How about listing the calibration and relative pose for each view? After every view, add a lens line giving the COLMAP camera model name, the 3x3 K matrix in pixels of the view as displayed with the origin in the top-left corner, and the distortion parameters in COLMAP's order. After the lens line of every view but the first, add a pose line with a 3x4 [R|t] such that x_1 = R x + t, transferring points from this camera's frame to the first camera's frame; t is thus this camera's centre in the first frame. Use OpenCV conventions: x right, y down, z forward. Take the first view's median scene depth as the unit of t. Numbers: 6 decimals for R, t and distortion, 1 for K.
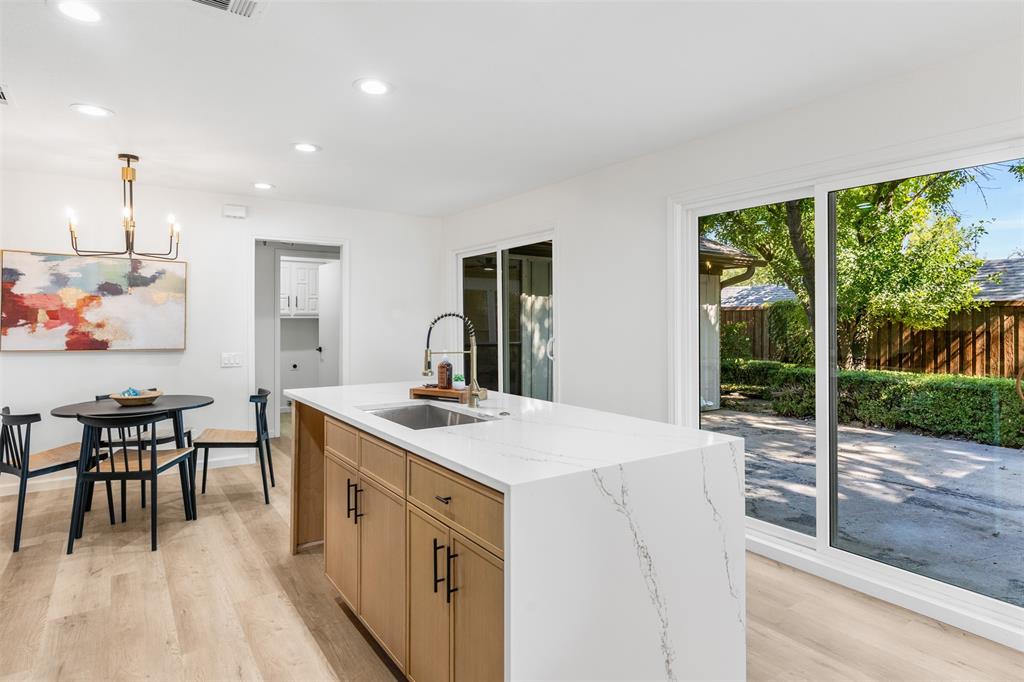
lens RADIAL K [[565.8, 0, 512.9], [0, 565.8, 318.7], [0, 0, 1]] dist [0.006818, 0.000743]
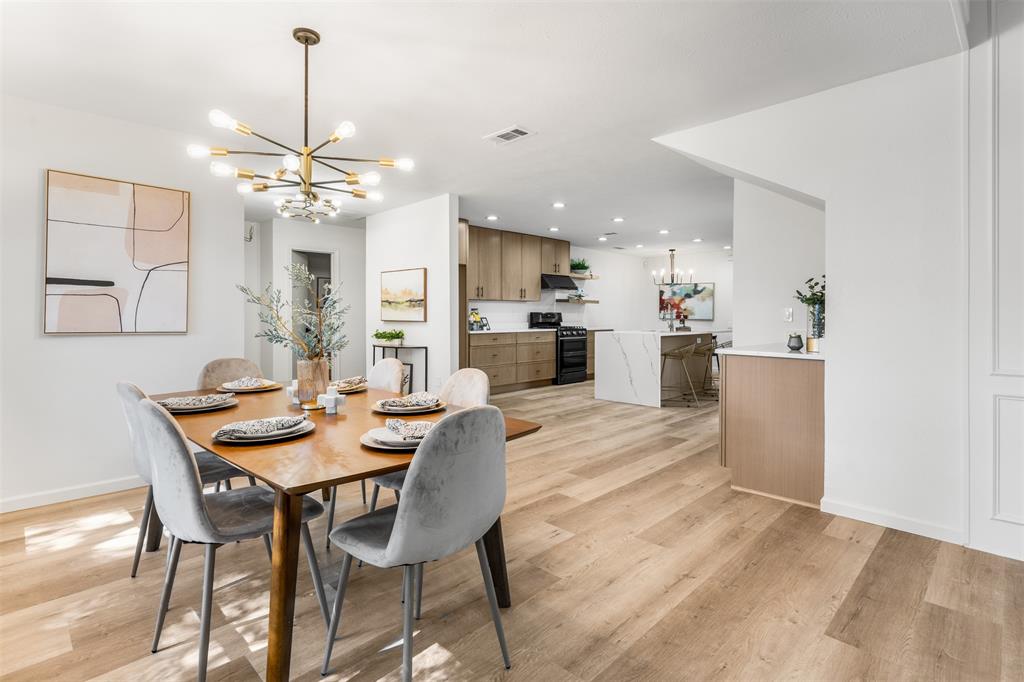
lens RADIAL K [[504.7, 0, 509.3], [0, 504.7, 333.7], [0, 0, 1]] dist [0.000253, -0.000329]
pose [[0.176851, 0.034668, -0.983627, 1.507780], [0.002136, 0.999364, 0.035606, 0.039276], [0.984235, -0.008398, 0.176664, -0.231563]]
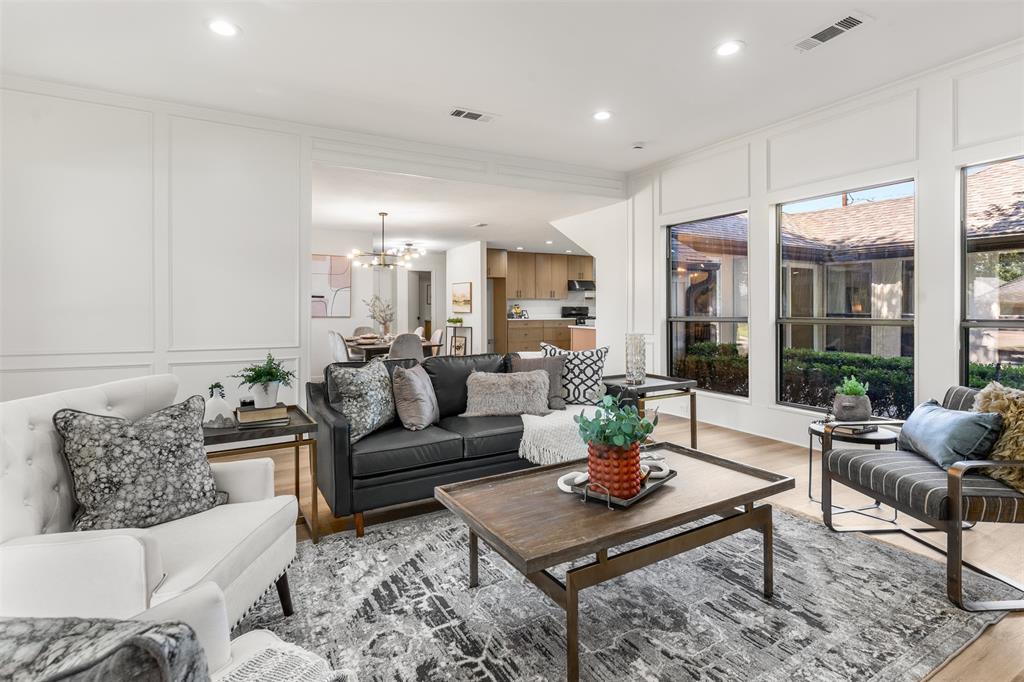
lens RADIAL K [[500.5, 0, 510.7], [0, 500.5, 323.7], [0, 0, 1]] dist [-0.000678, 0.000152]
pose [[-0.097042, 0.028740, -0.994865, 2.427879], [0.004388, 0.999586, 0.028449, 0.040459], [0.995271, -0.001604, -0.097128, 0.184143]]
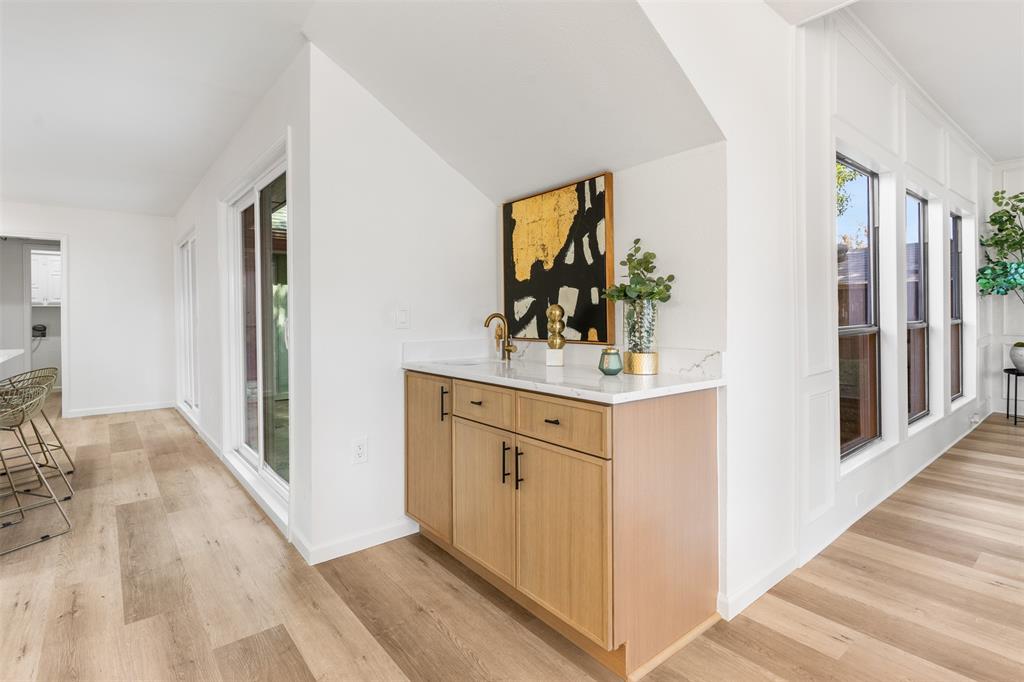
lens RADIAL K [[505.8, 0, 513.3], [0, 505.8, 313.5], [0, 0, 1]] dist [0.000713, -0.000550]
pose [[0.997199, -0.009284, 0.074221, 0.704708], [0.009252, 0.999957, 0.000780, 0.036761], [-0.074225, -0.000091, 0.997242, -0.120036]]
